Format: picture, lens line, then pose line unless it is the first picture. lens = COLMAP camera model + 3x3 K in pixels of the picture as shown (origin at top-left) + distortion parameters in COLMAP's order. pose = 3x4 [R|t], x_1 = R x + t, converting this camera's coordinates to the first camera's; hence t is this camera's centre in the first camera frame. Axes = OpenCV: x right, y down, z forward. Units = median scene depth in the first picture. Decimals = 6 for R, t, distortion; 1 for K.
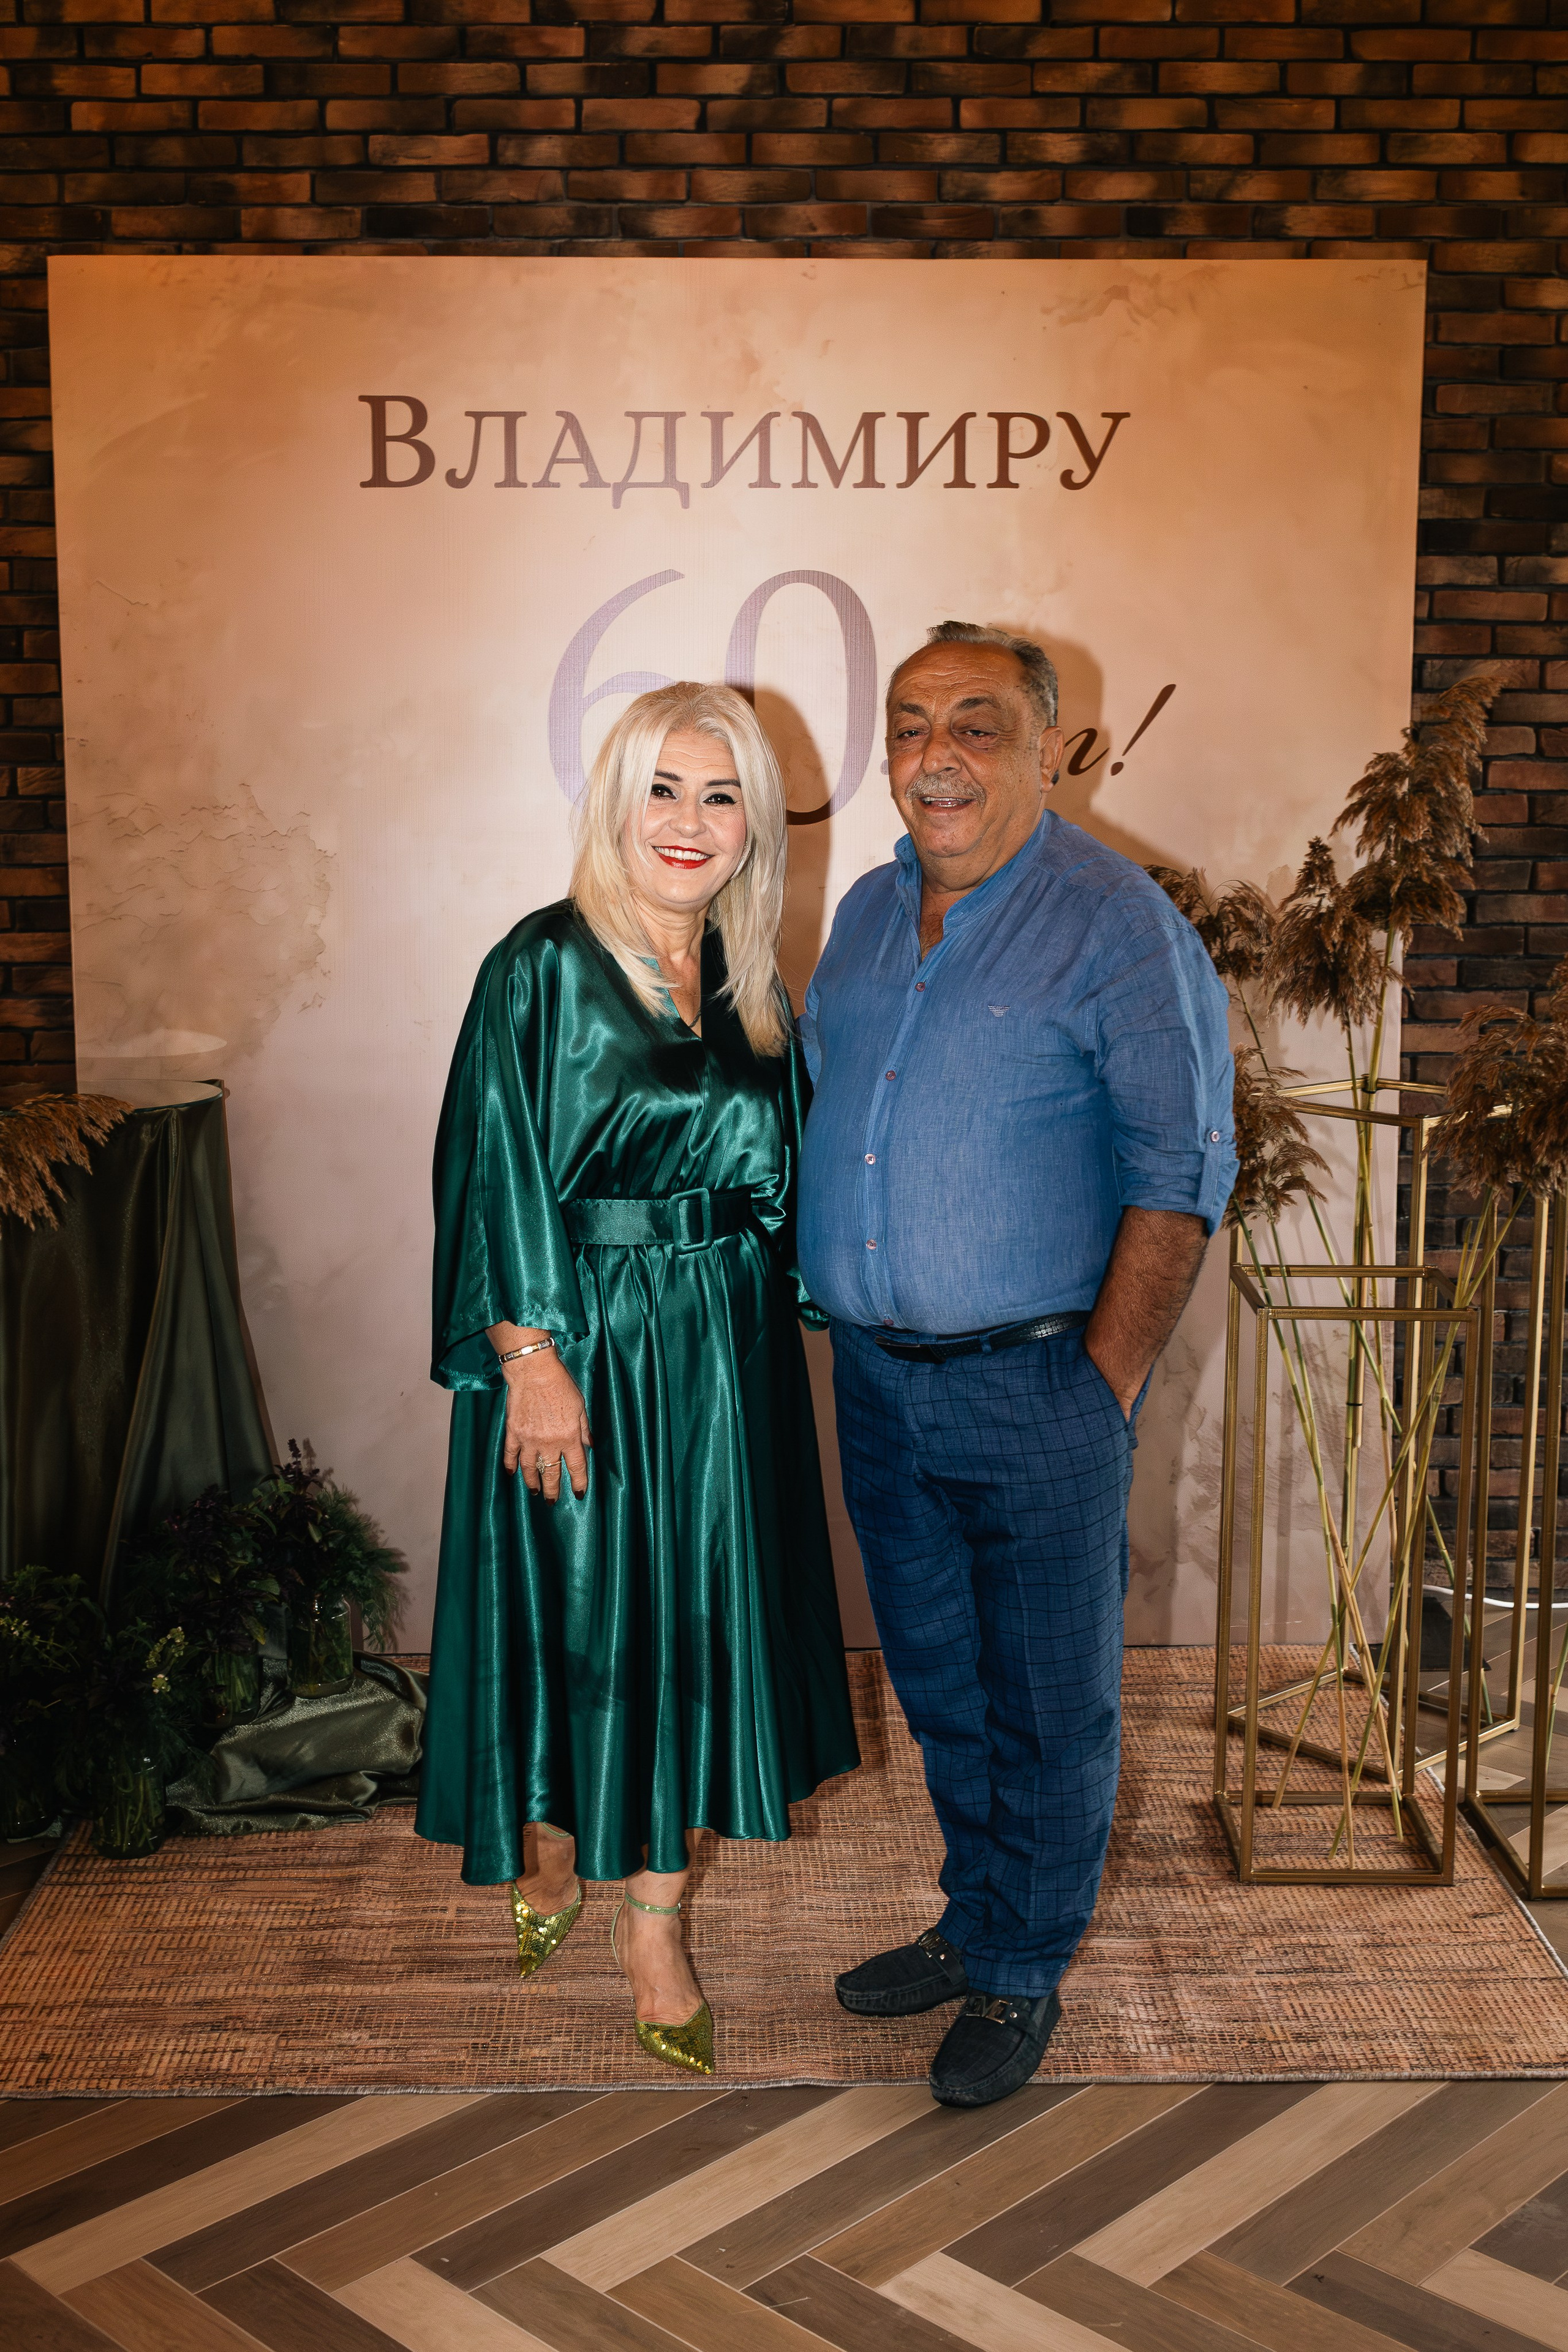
lens RADIAL K [[2782.9, 0, 813.0], [0, 2782.9, 1157.6], [0, 0, 1]] dist [-0.009781, -0.059927]
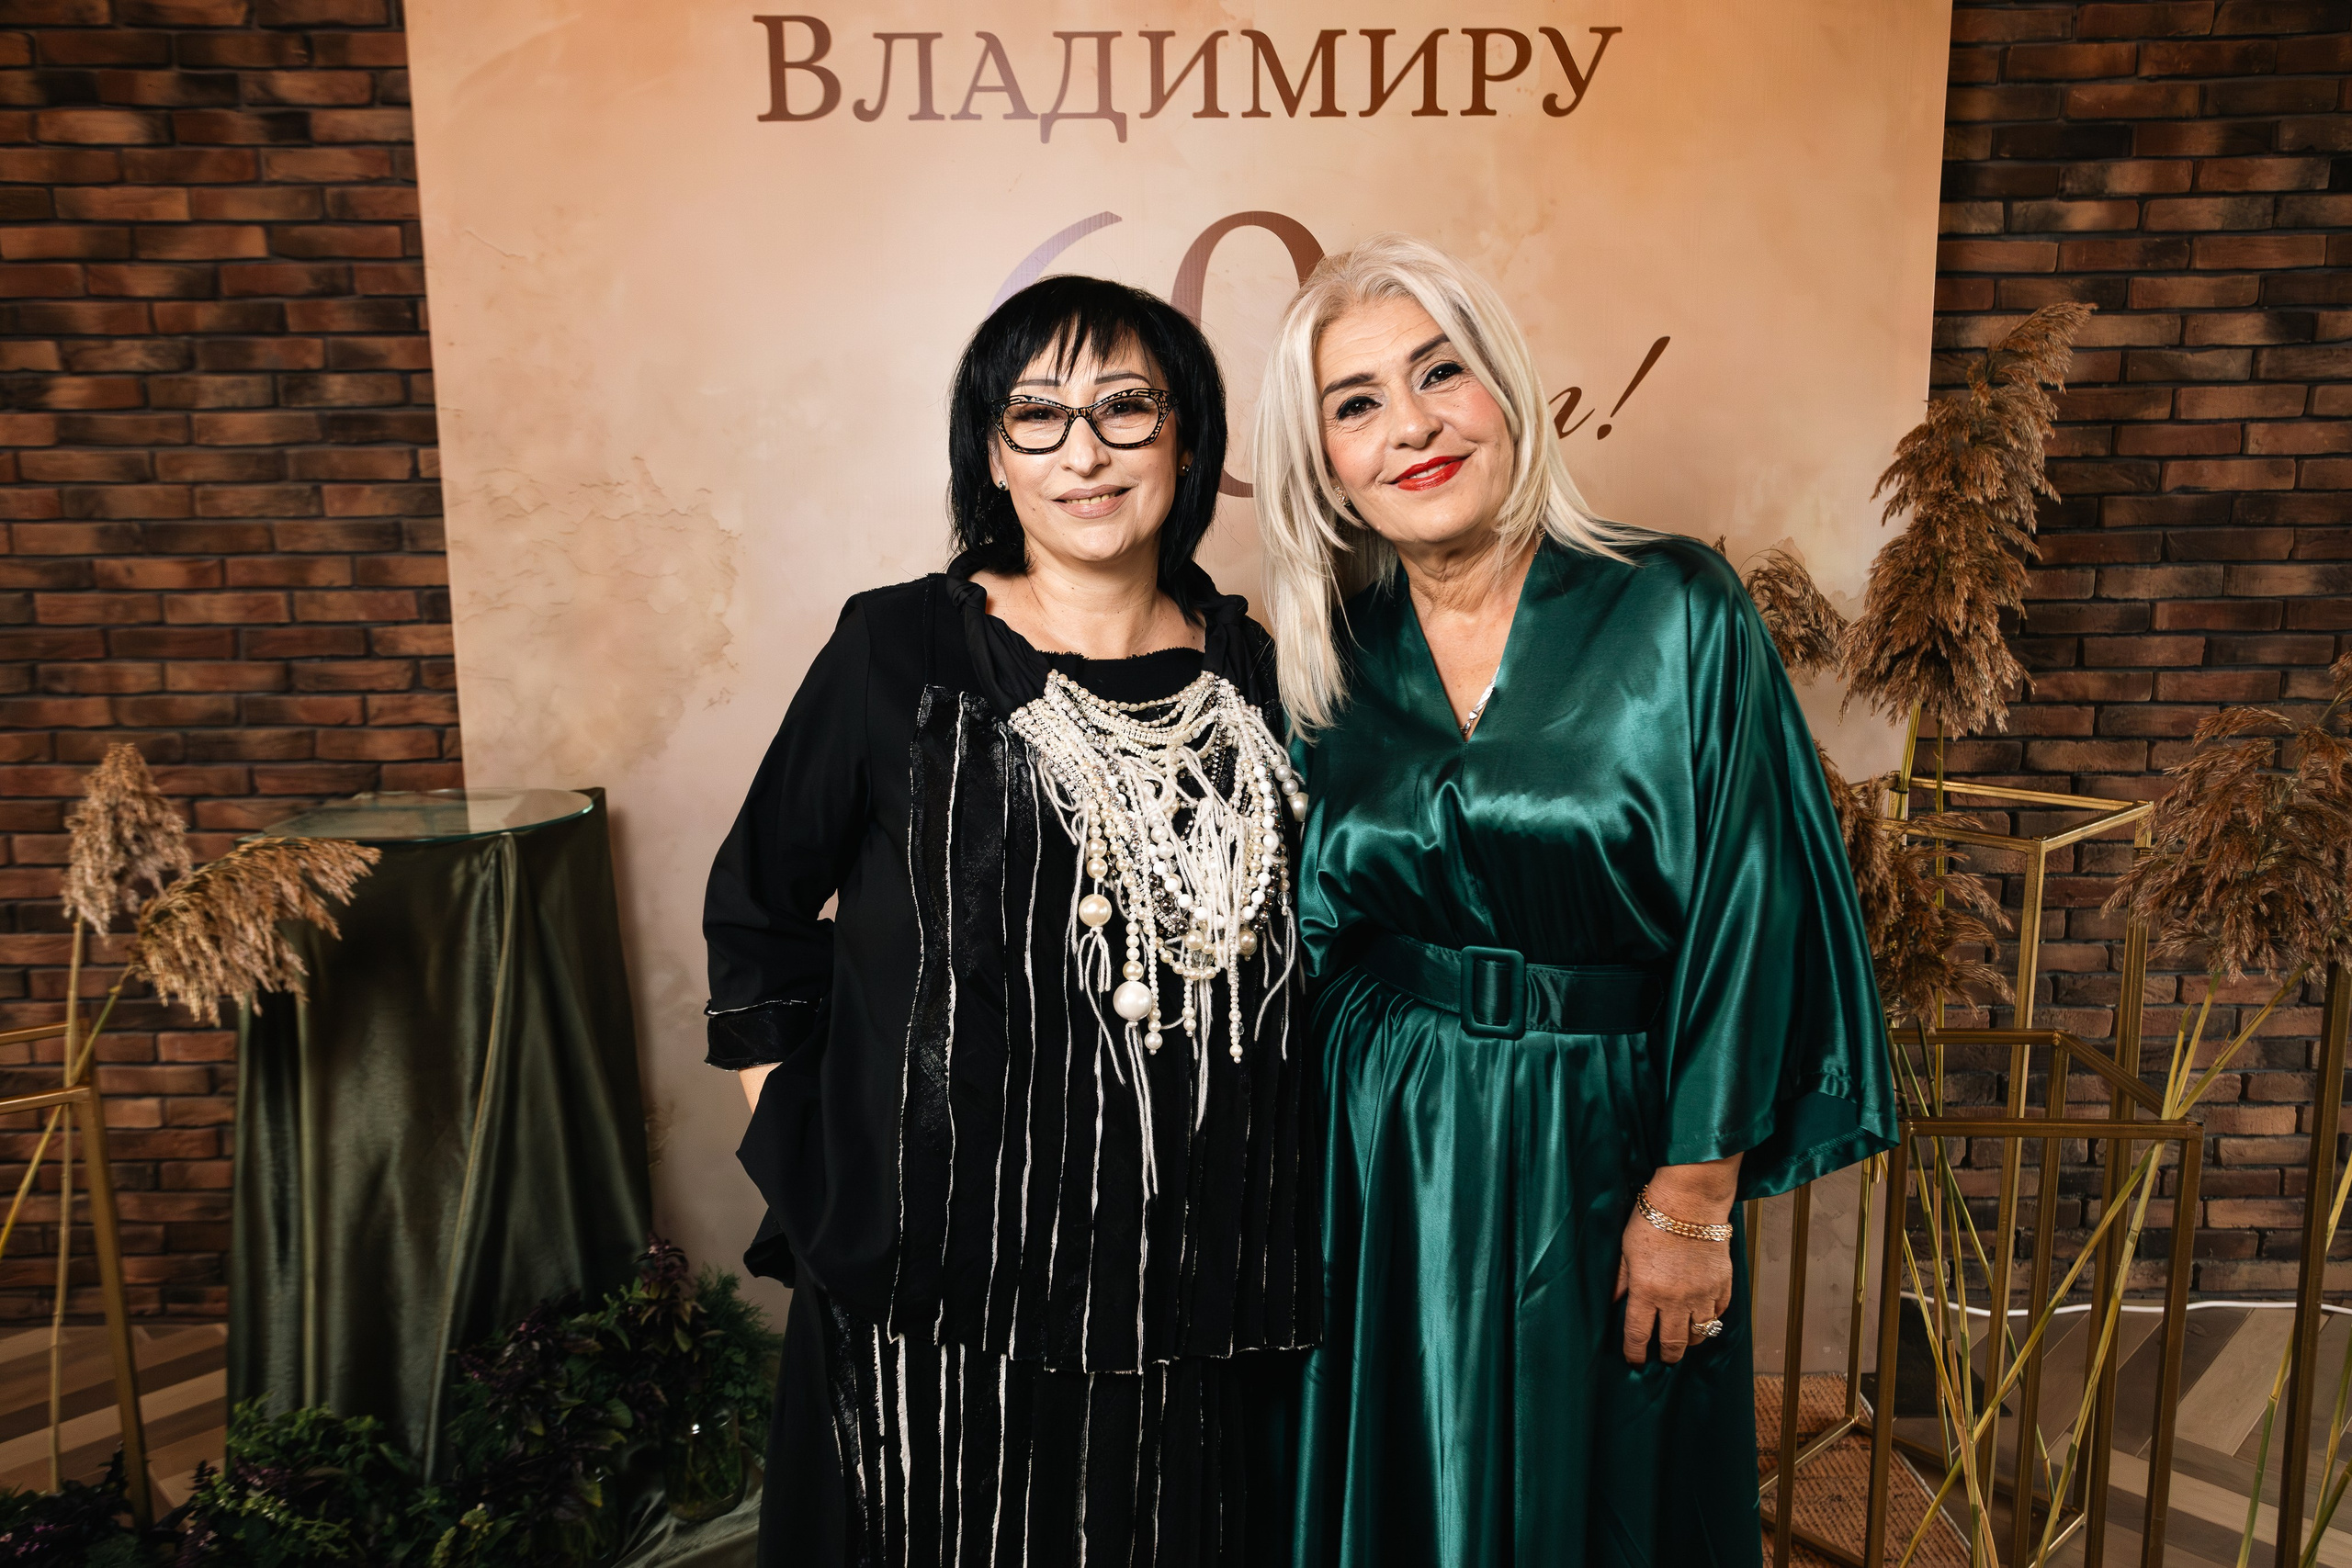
lens RADIAL K [[1705.2, 0, 1203.6], [0, 1705.2, 775.6], [0, 0, 1]] dist [-0.004966, 0.022584]
pose [[0.999772, -0.007160, -0.020116, -0.010088], [0.007377, 0.999915, 0.010729, -0.035691], [0.020037, -0.010875, 0.999740, 0.450496]]
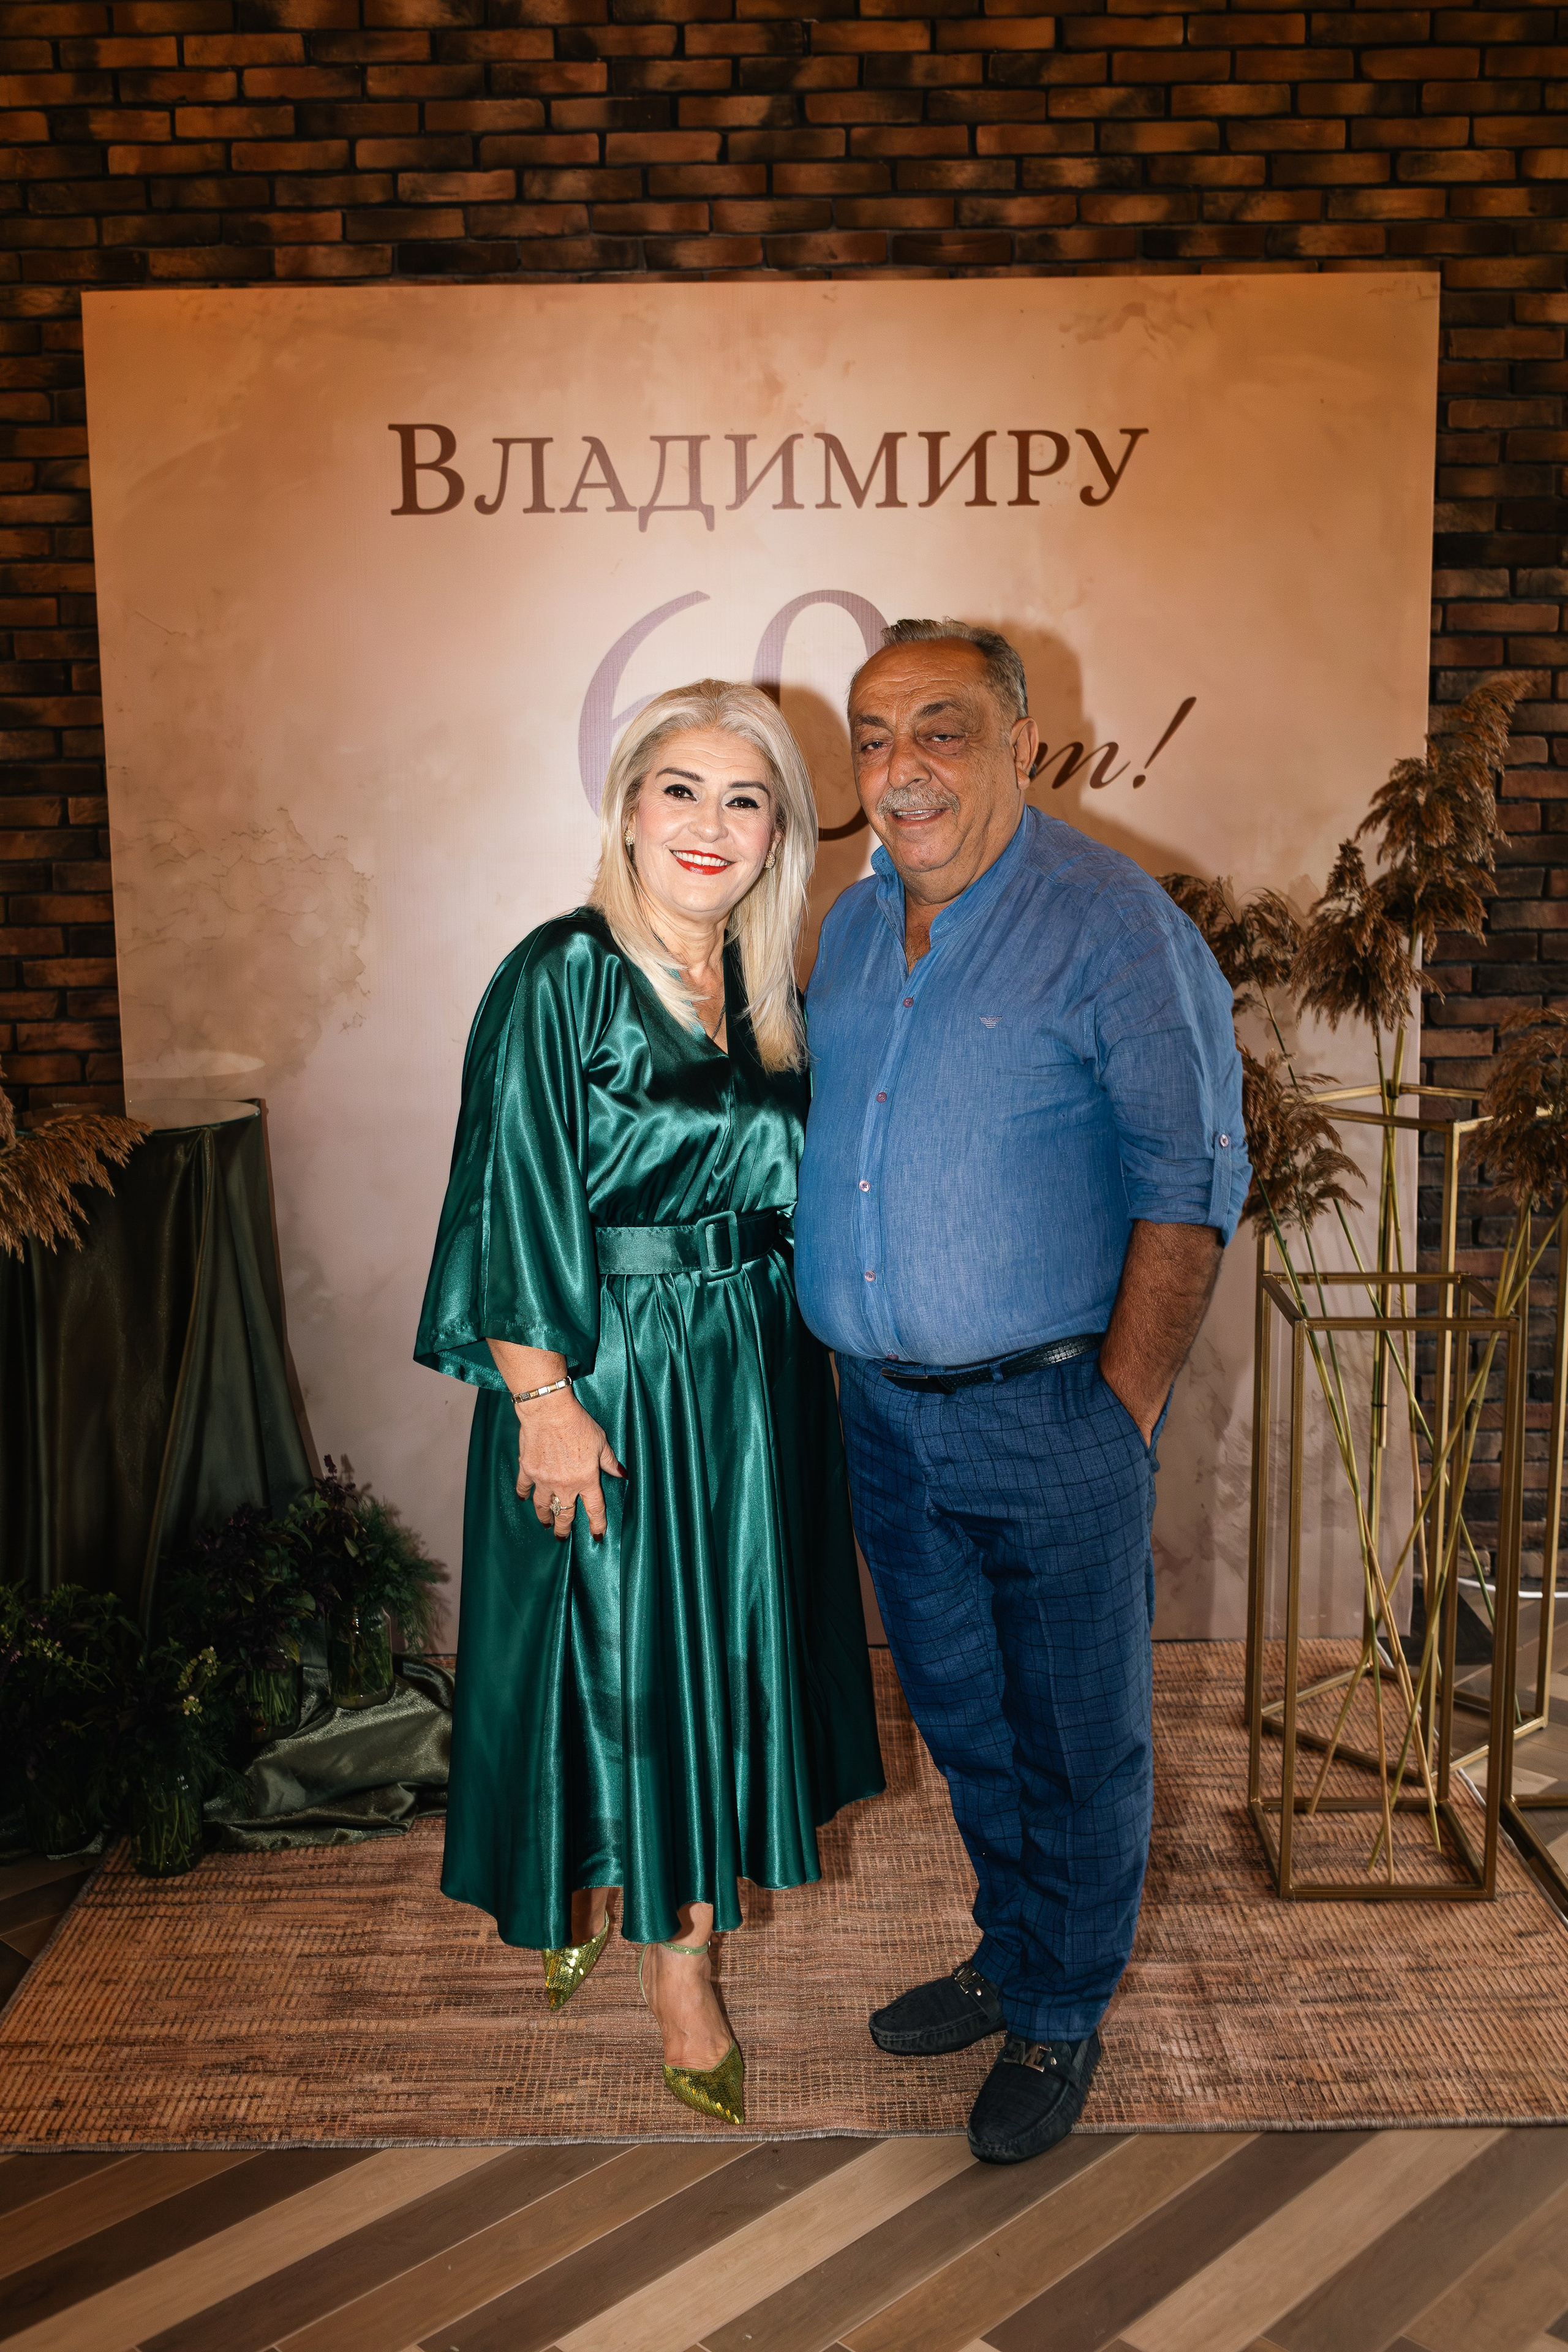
lens RADIAL K [[2385.6, 0, 811.3], [0, 2385.6, 1171.7], [0, 0, 1]] dist [-0.017570, -0.030502]
pose [[0.999708, -0.011372, -0.021312, 0.006893], [0.011528, 0.999908, 0.007204, -0.005027], [0.021228, -0.007448, 0.999747, 0.128849]]
